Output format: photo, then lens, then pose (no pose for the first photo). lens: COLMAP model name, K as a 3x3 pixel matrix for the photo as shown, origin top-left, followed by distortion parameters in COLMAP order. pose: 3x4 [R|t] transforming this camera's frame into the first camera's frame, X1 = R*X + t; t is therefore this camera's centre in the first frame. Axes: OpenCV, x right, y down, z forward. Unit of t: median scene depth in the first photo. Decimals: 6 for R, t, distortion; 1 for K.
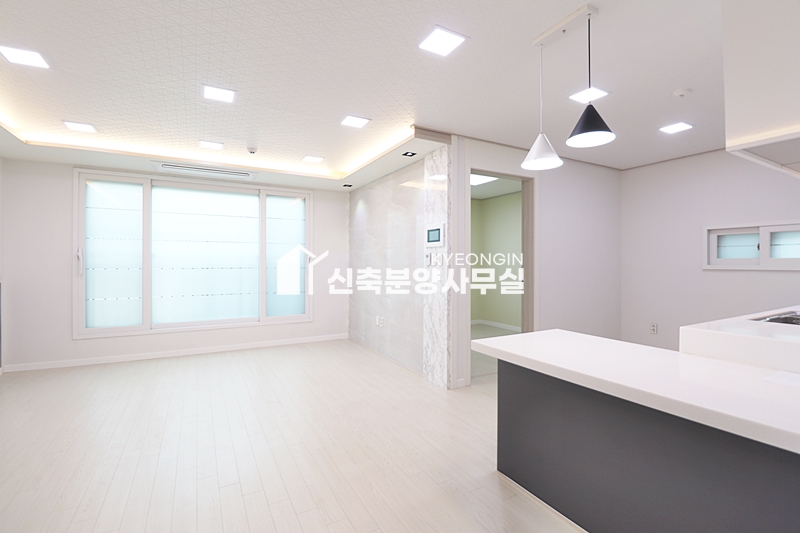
lens RADIAL K [[368.9, 0, 406.3], [0, 368.9, 265.8], [0, 0, 1]] dist [-0.016741, -0.002321]
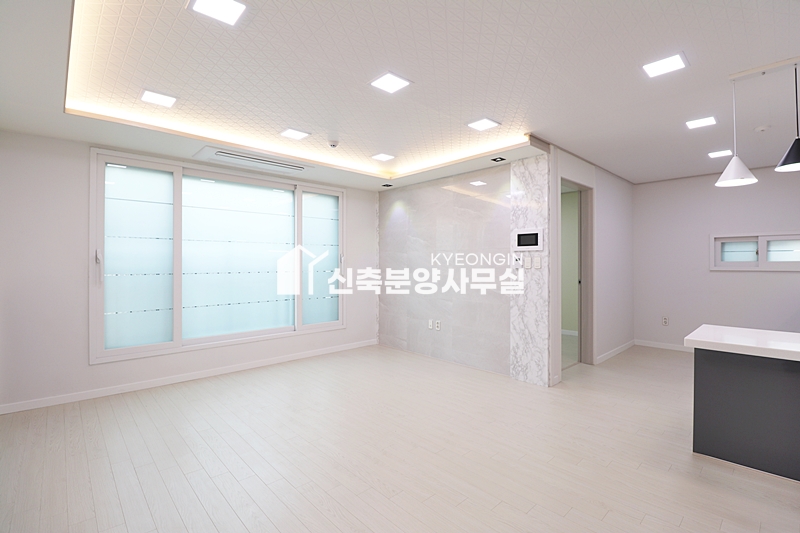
lens RADIAL K [[368.9, 0, 403.0], [0, 368.9, 263.5], [0, 0, 1]] dist [-0.016741, -0.002321]
pose [[0.970568, -0.002519, 0.240815, -0.457166], [0.004186, 0.999971, -0.006413, -0.009095], [-0.240791, 0.007232, 0.970550, 0.070361]]
